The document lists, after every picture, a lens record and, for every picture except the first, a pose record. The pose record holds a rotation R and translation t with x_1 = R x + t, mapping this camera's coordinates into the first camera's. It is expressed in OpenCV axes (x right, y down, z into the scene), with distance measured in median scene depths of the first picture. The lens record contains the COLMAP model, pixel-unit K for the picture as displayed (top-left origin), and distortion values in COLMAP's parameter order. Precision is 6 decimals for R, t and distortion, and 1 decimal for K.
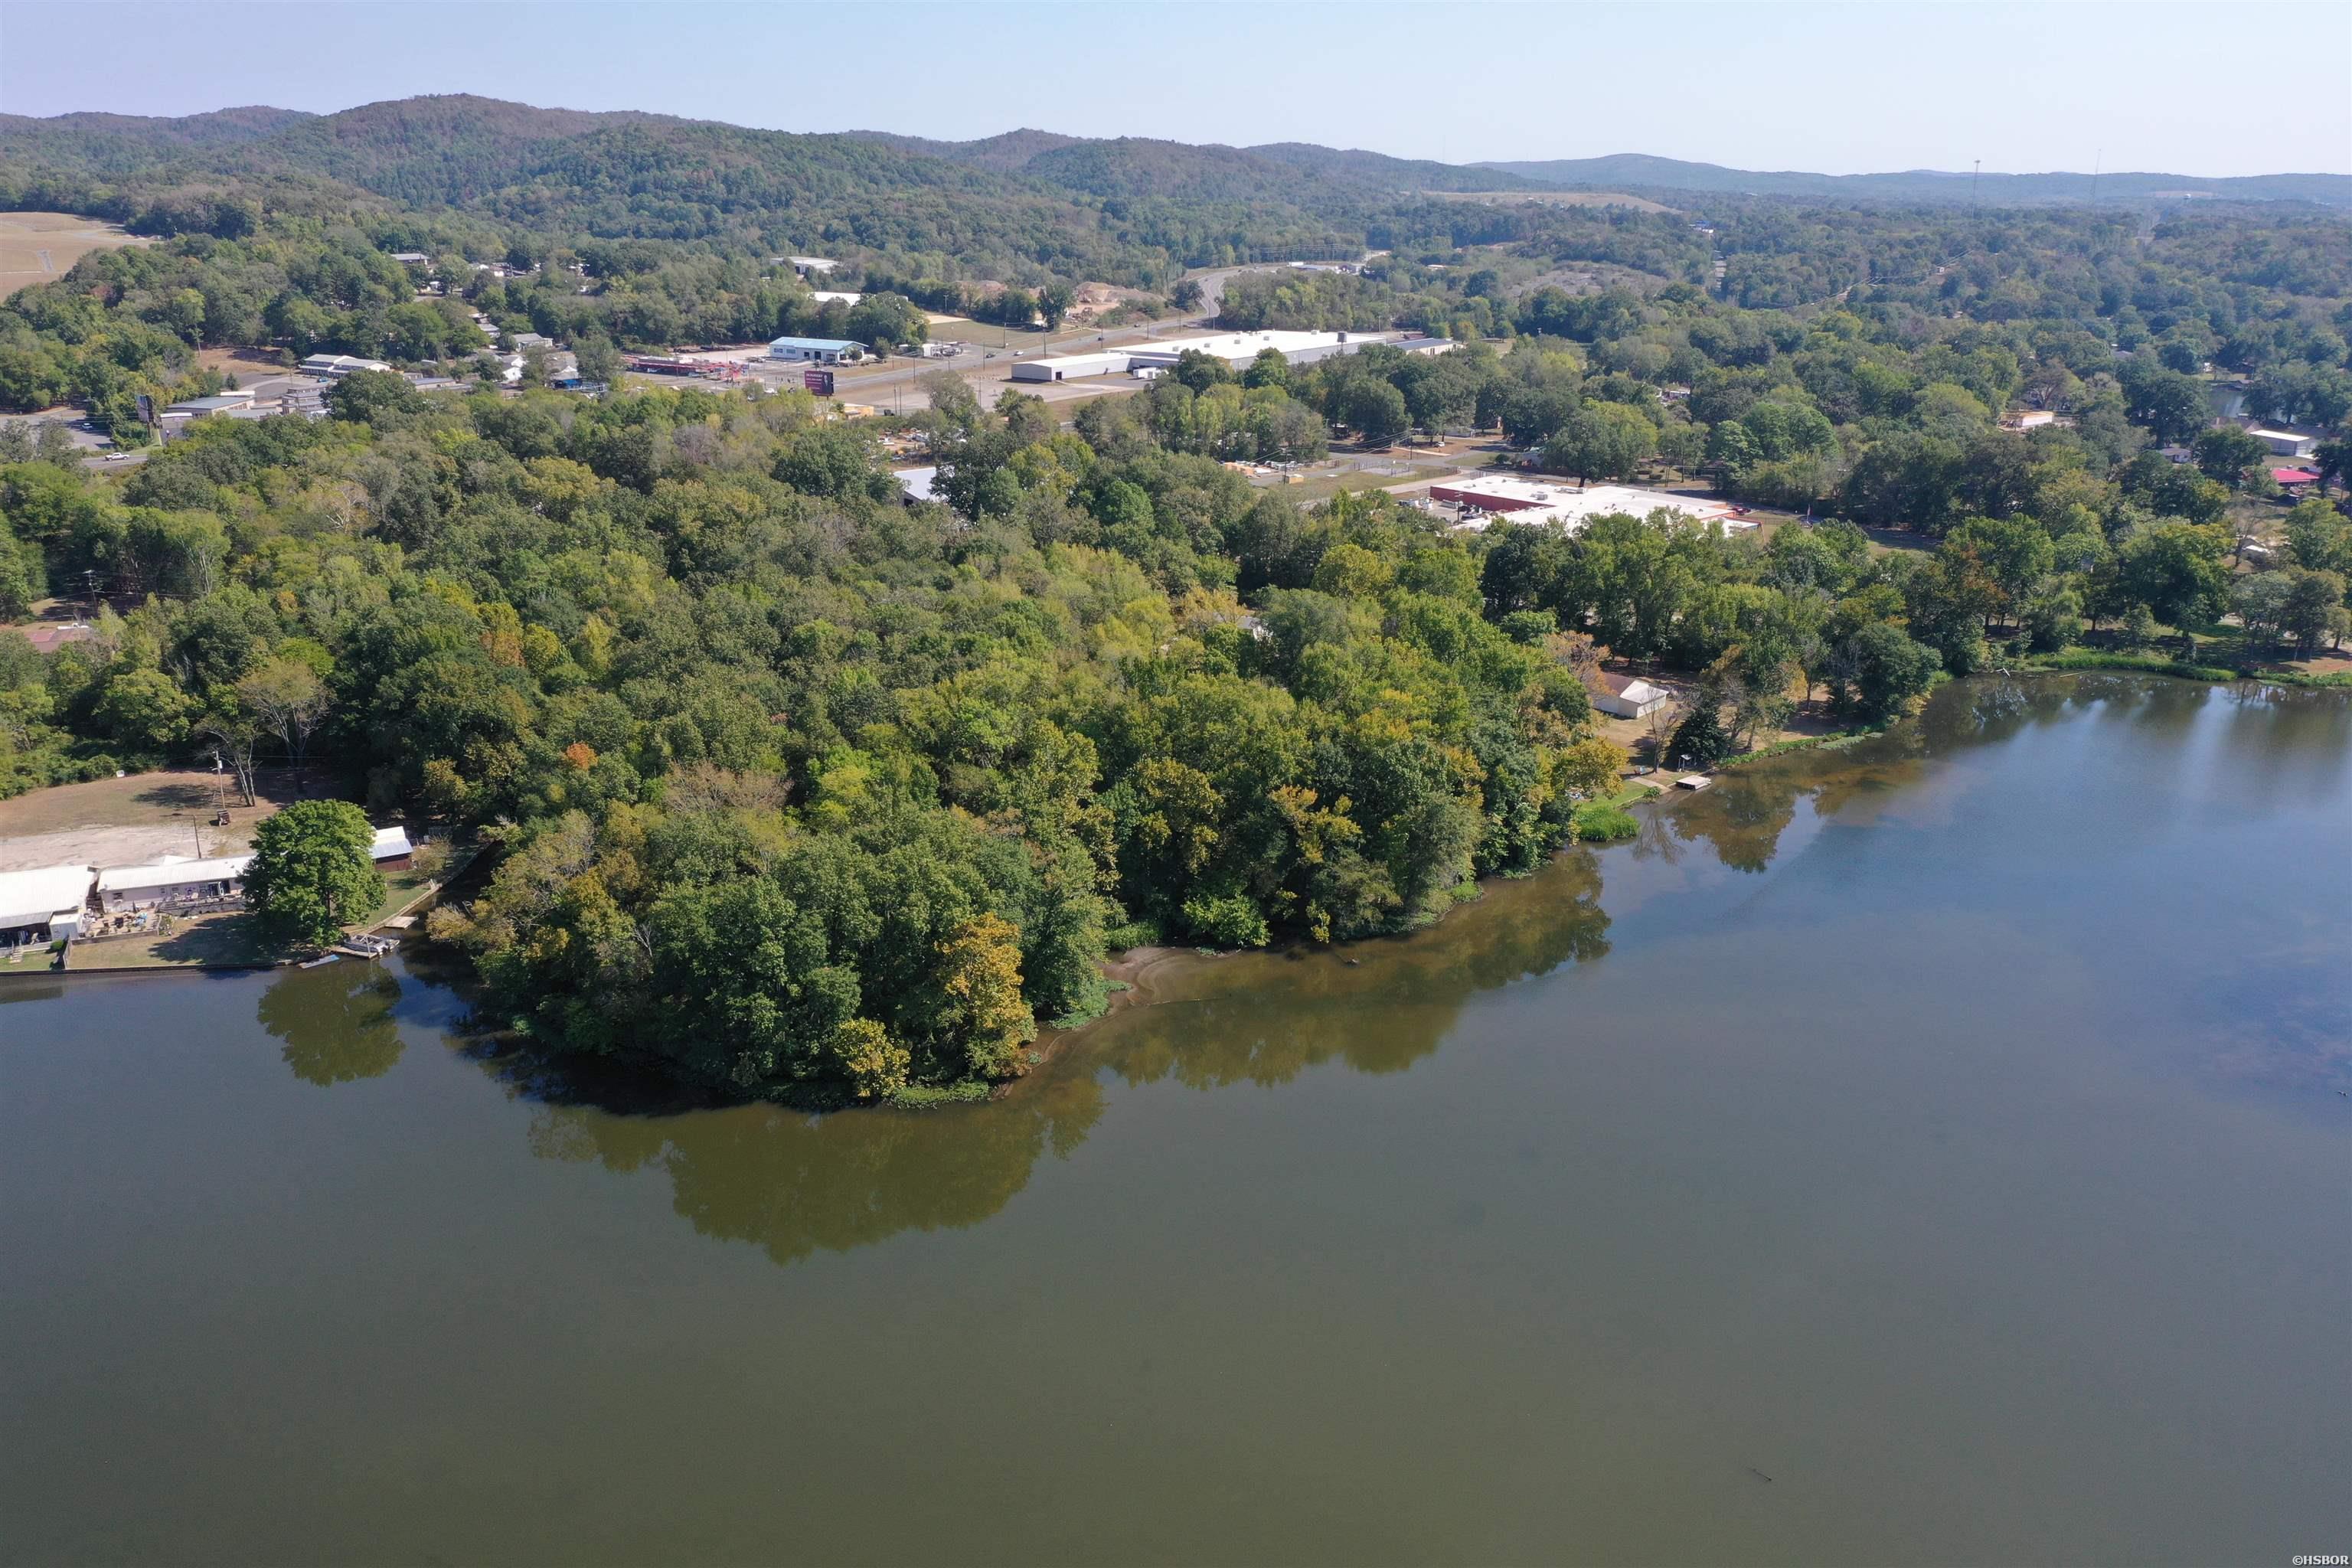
lens RADIAL K [[1835.2, 0, 1170.0], [0, 1835.2, 783.1], [0, 0, 1]] dist [-0.004388, -0.001997]
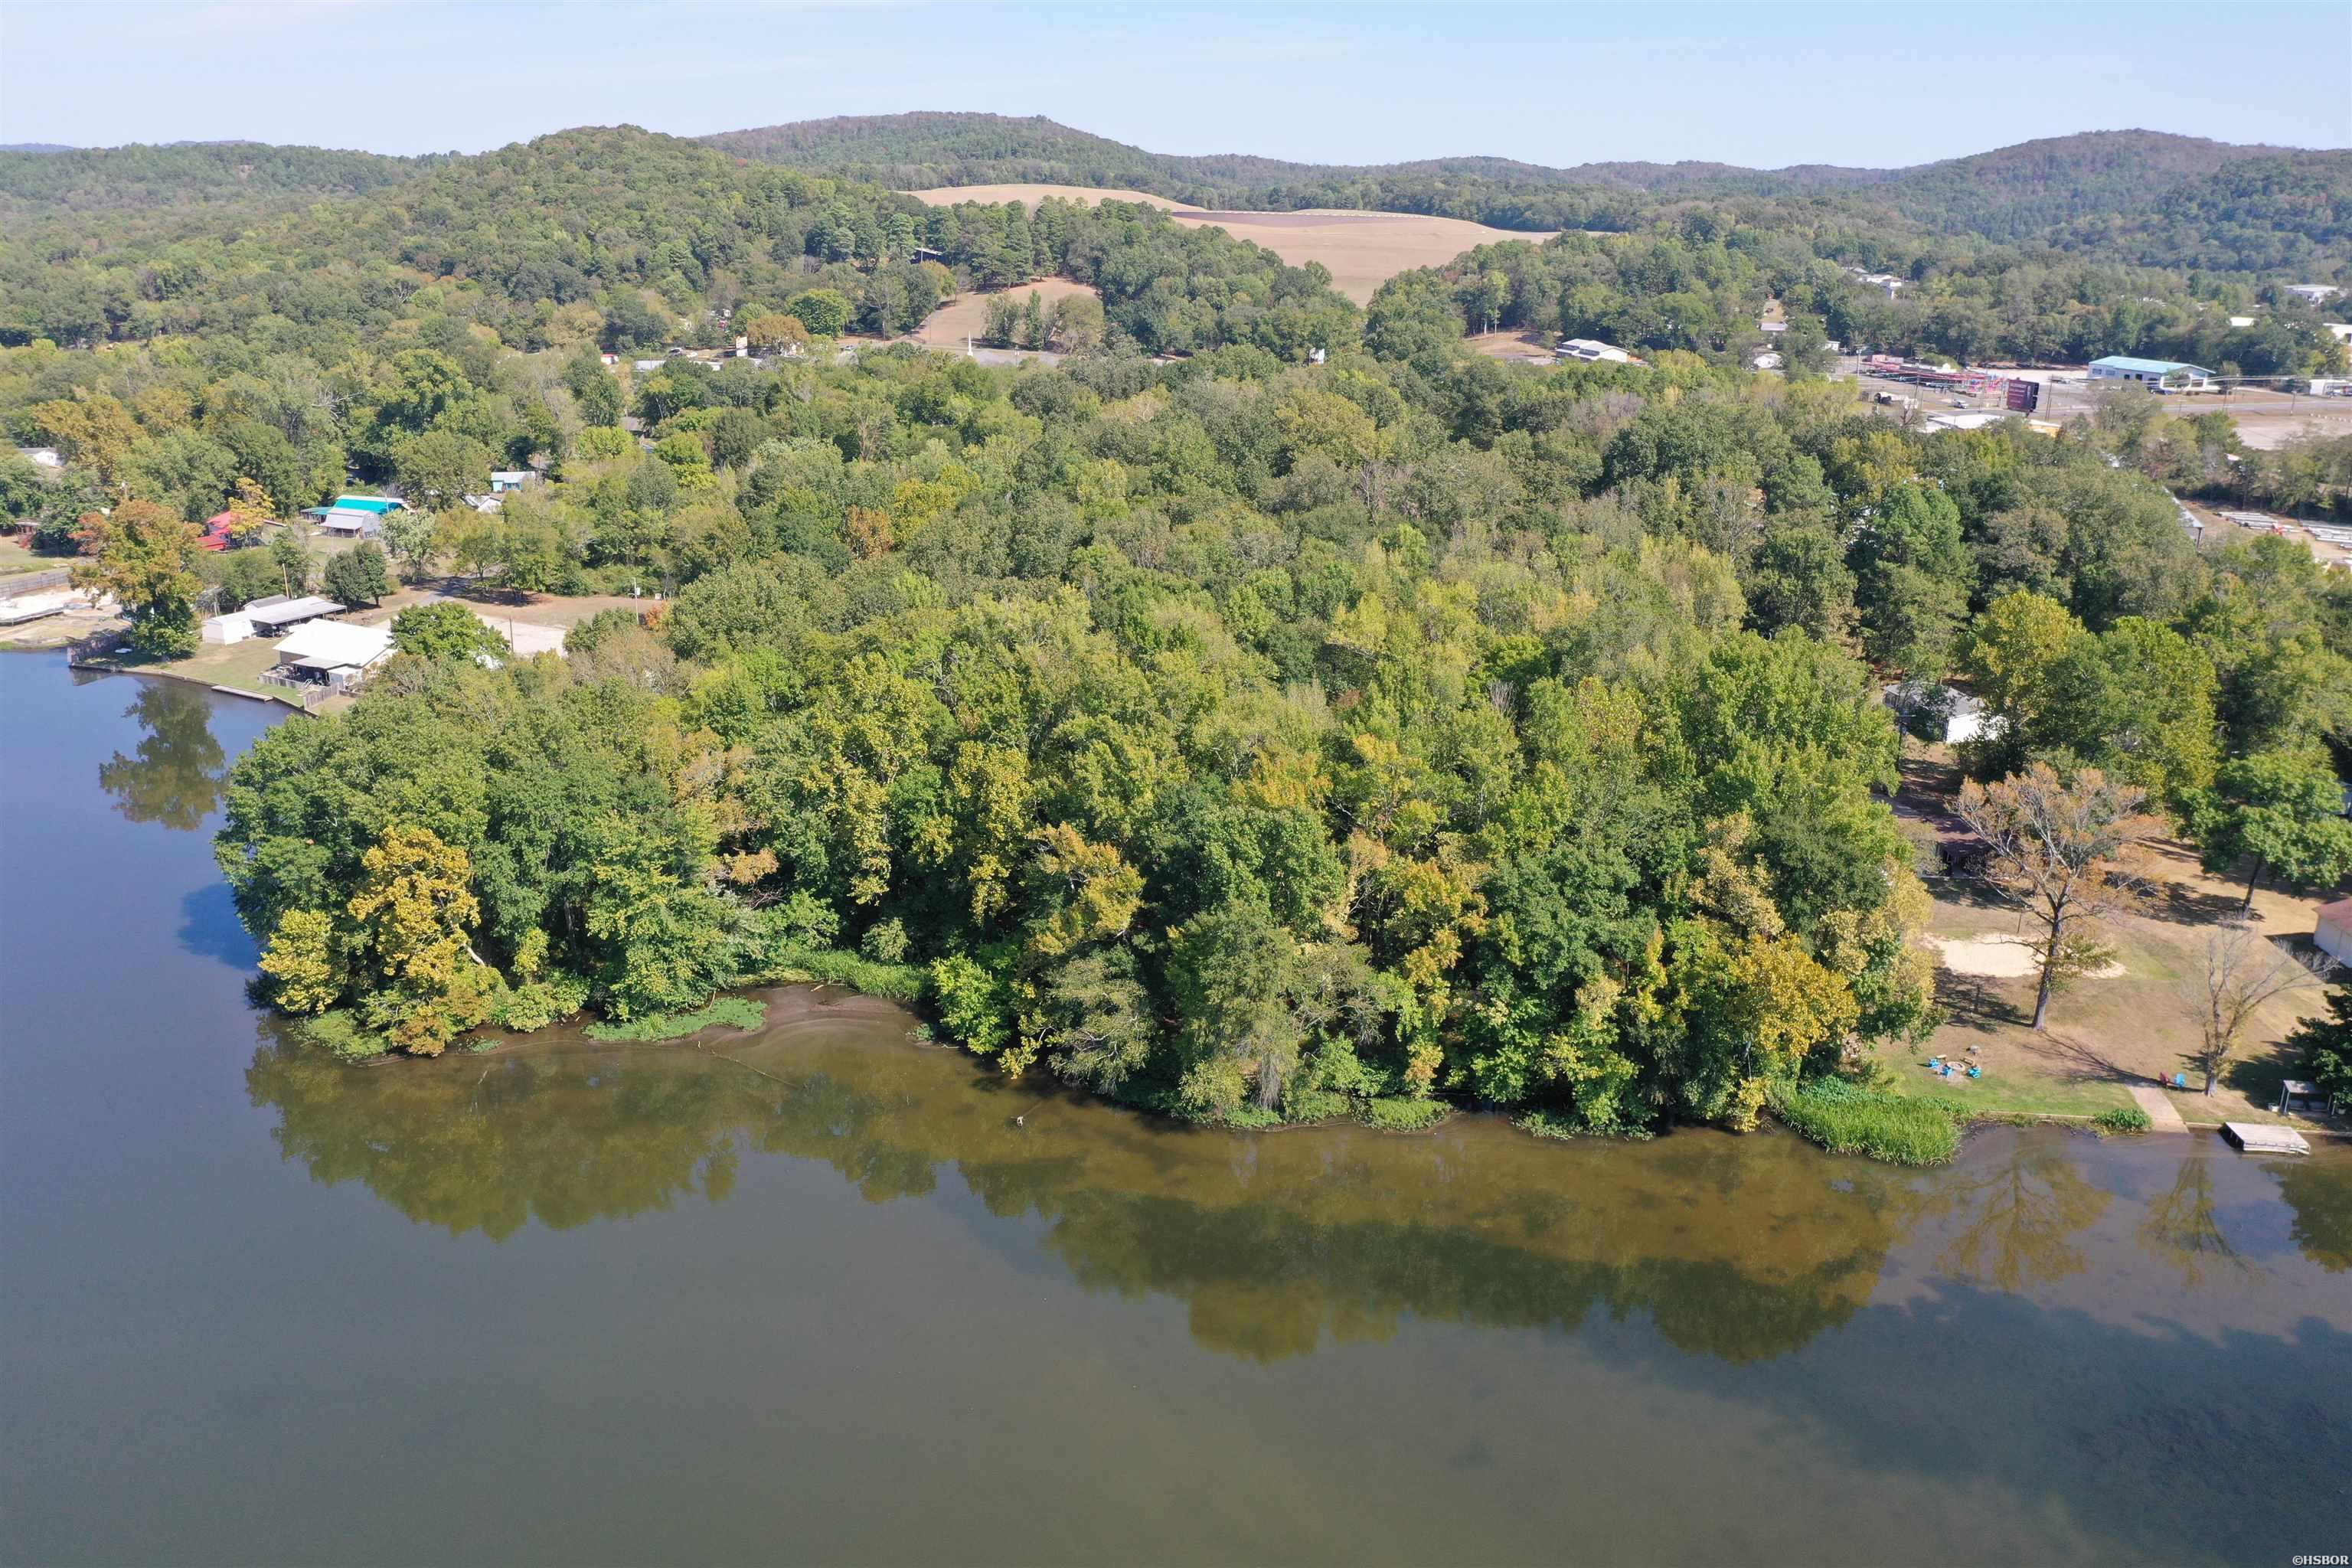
lens RADIAL K [[1835.2, 0, 1170.0], [0, 1835.2, 783.1], [0, 0, 1]] dist [-0.004388, -0.001997]
pose [[0.643045, 0.223130, -0.732603, 0.311652], [-0.246455, 0.966019, 0.077895, -0.040058], [0.725088, 0.130464, 0.676185, 0.338477]]
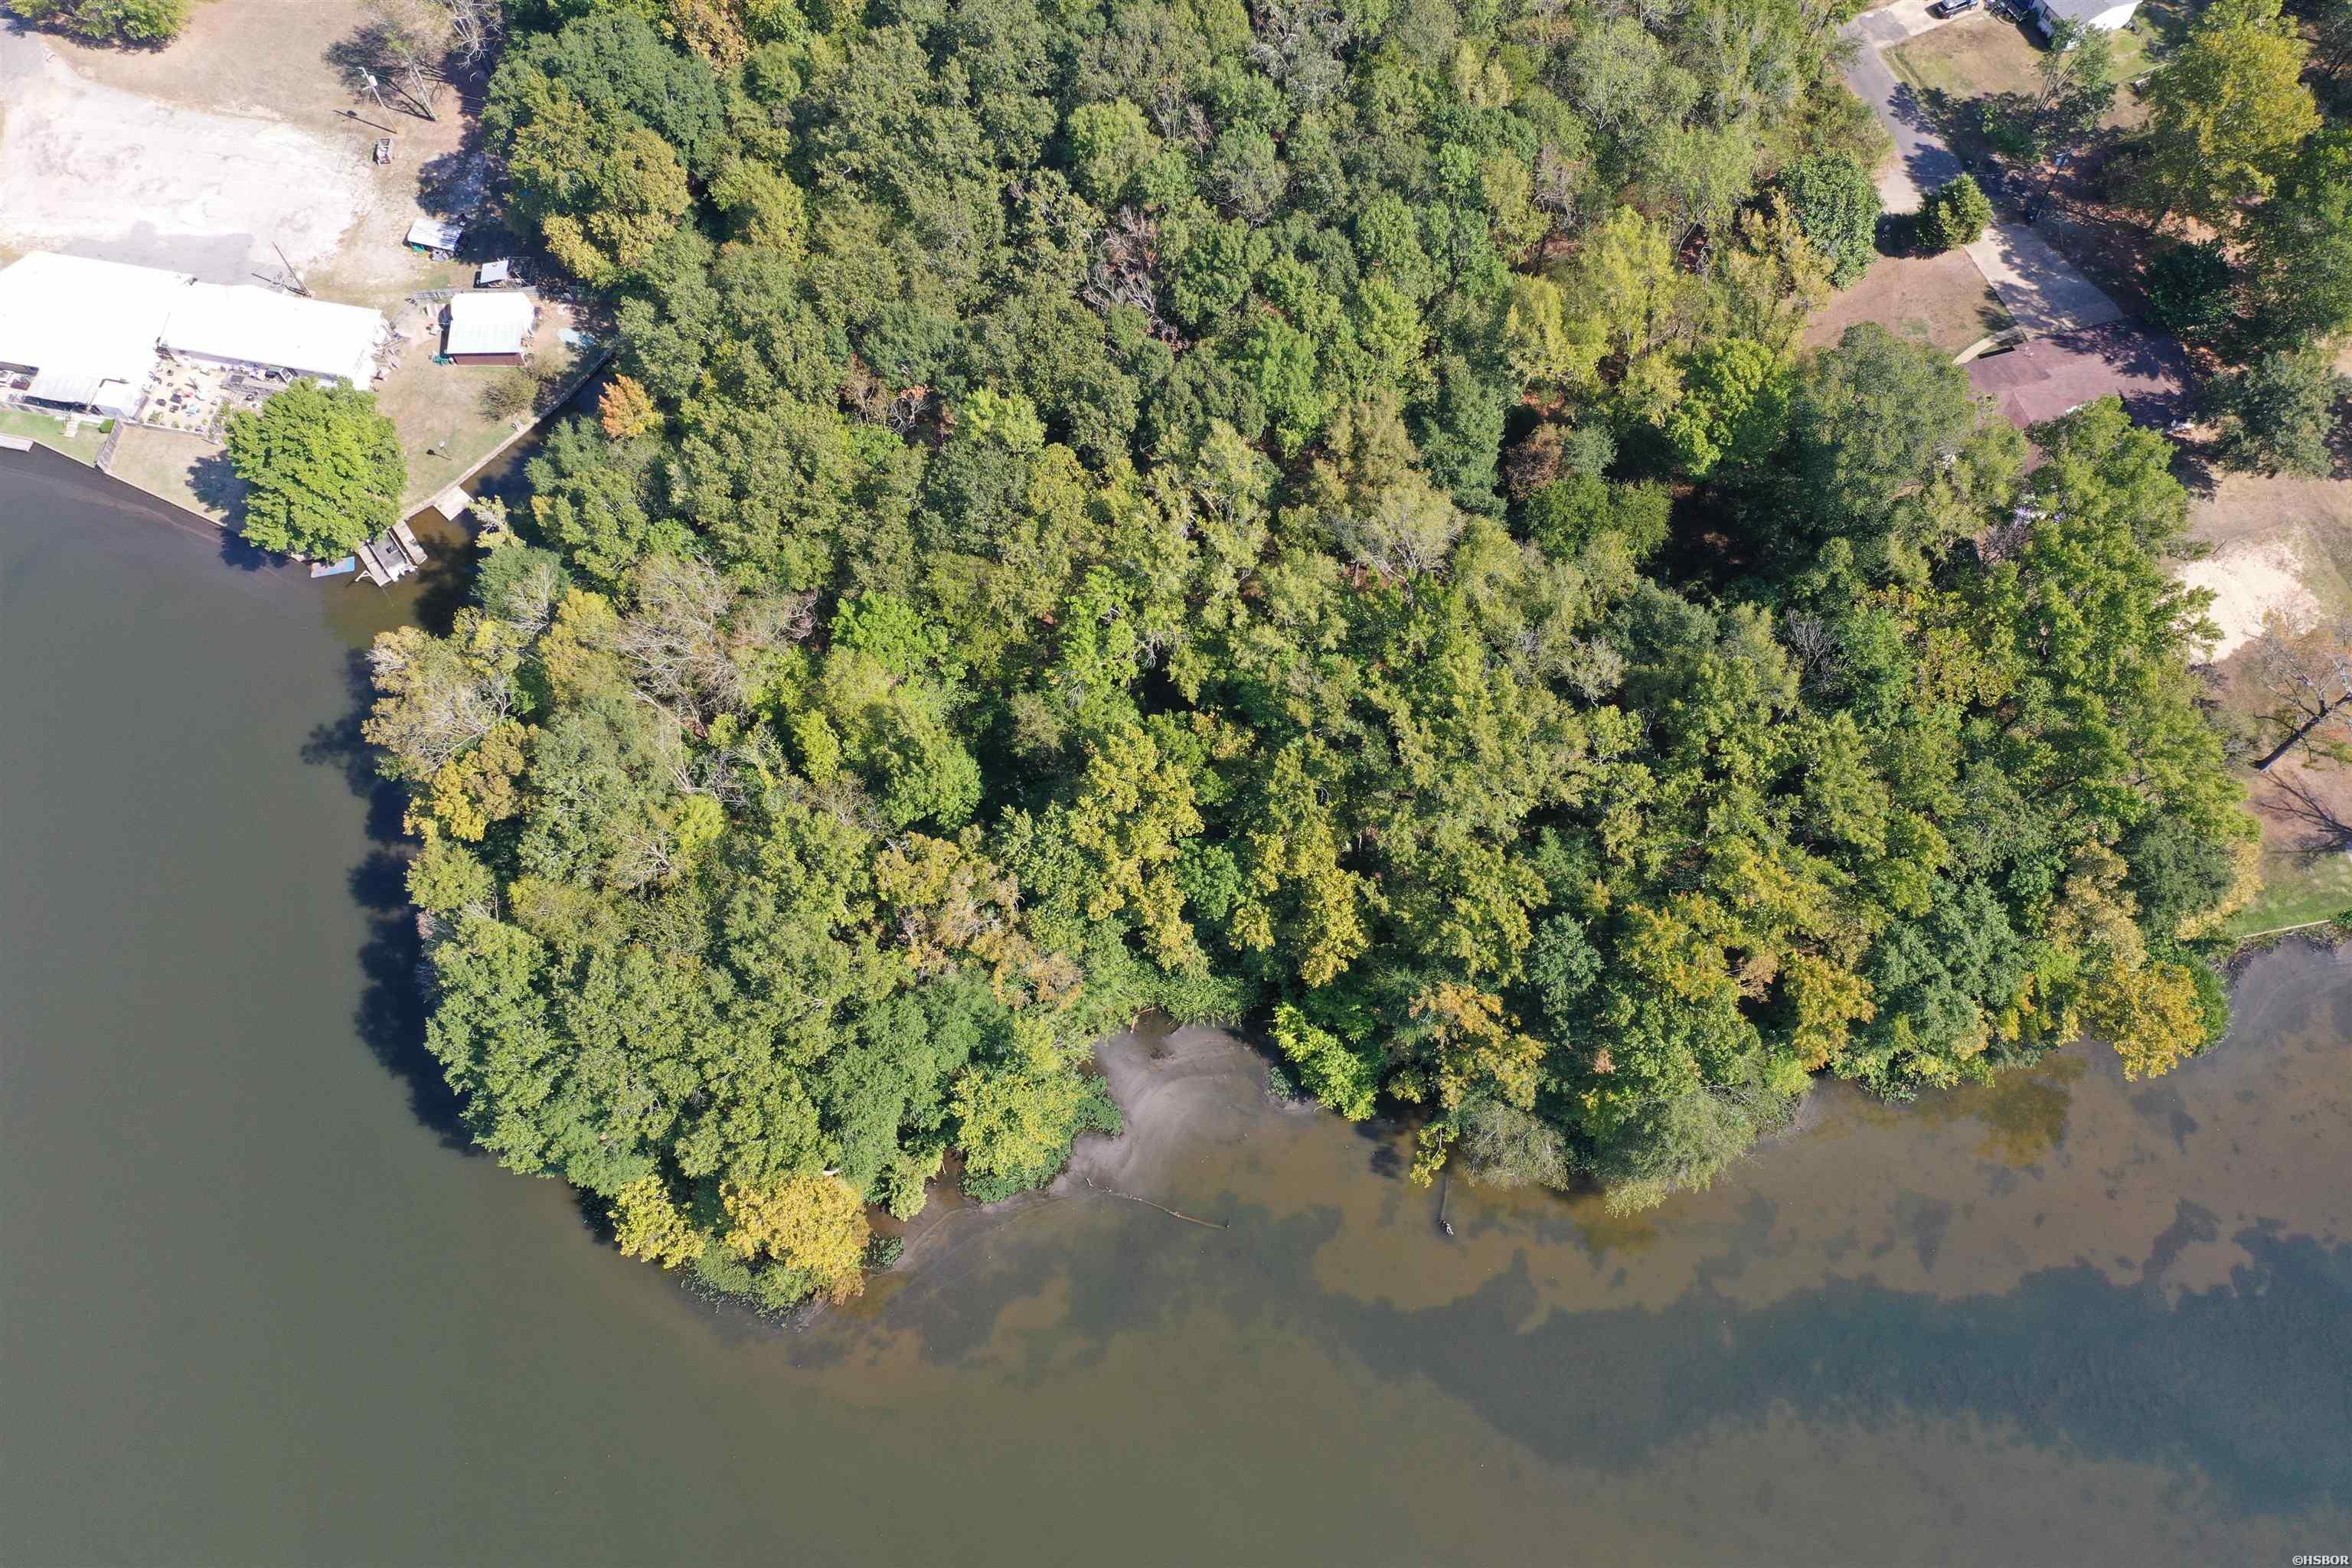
lens RADIAL K [[1807.8, 0, 1170.5], [0, 1807.8, 774.5], [0, 0, 1]] dist [-0.003526, -0.001954]
pose [[0.835836, 0.474392, -0.276280, 0.066514], [-0.129989, 0.659972, 0.739959, -0.271490], [0.533368, -0.582570, 0.613294, 0.356567]]
